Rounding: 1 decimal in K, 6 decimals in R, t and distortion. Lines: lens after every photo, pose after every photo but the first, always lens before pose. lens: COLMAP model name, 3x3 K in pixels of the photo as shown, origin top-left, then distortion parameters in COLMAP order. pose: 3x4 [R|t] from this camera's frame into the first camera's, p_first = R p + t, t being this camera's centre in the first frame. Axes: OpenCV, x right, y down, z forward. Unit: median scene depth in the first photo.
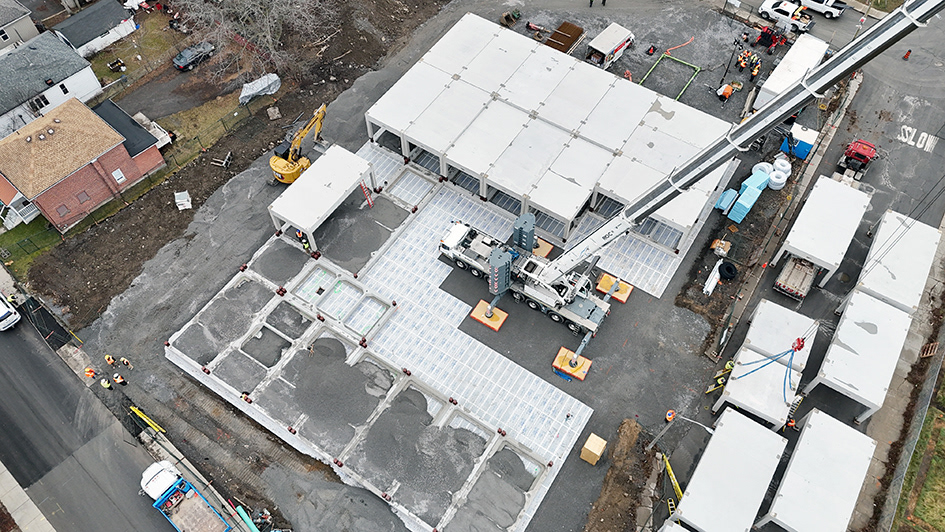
lens RADIAL K [[685.3, 0, 472.5], [0, 685.3, 266.0], [0, 0, 1]] dist [0.065217, -0.055314]
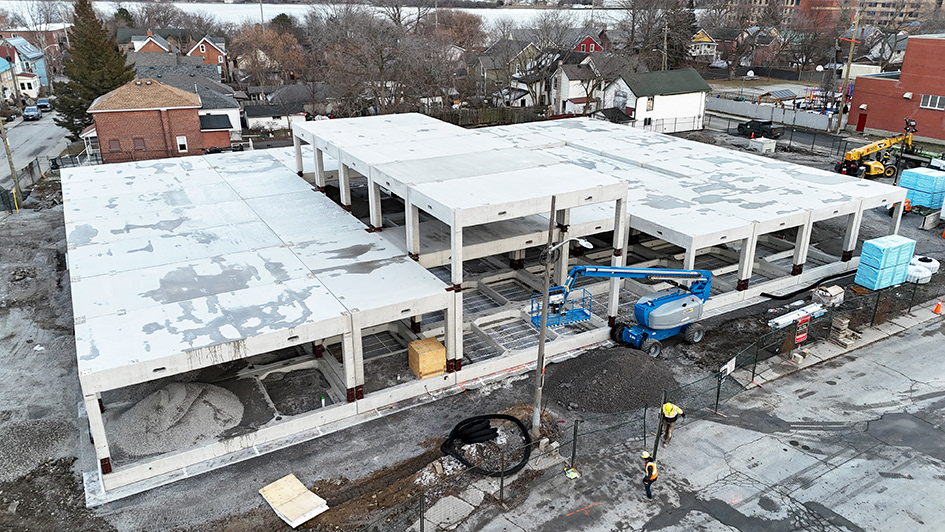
lens RADIAL K [[685.3, 0, 472.5], [0, 685.3, 266.0], [0, 0, 1]] dist [0.065217, -0.055314]
pose [[0.891481, 0.165701, -0.421669, 0.346277], [-0.379392, 0.781752, -0.494900, 0.371032], [0.247635, 0.601172, 0.759782, 0.472557]]
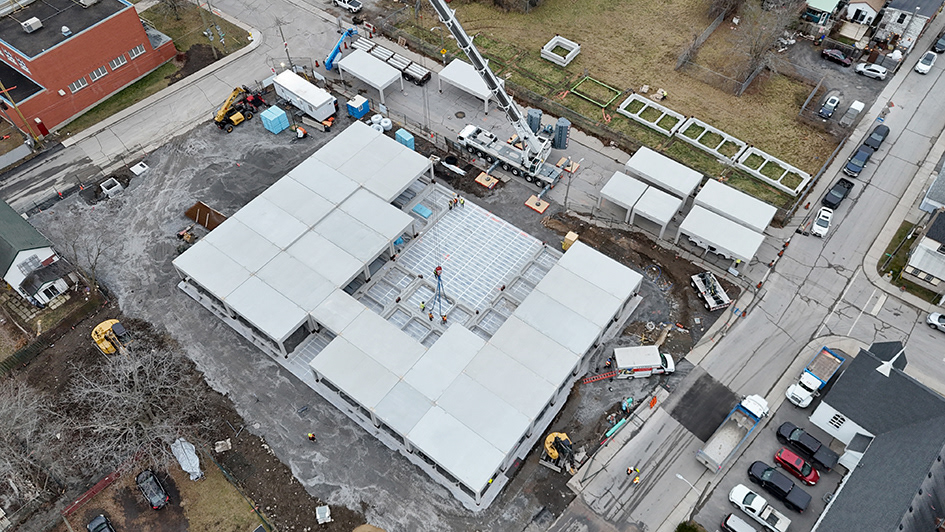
lens RADIAL K [[702.7, 0, 473.4], [0, 702.7, 256.8], [0, 0, 1]] dist [0.033557, -0.004223]
pose [[0.074067, -0.786392, 0.613272, -0.800746], [0.843984, 0.377015, 0.381511, -0.486105], [-0.531230, 0.489334, 0.691626, -0.041261]]
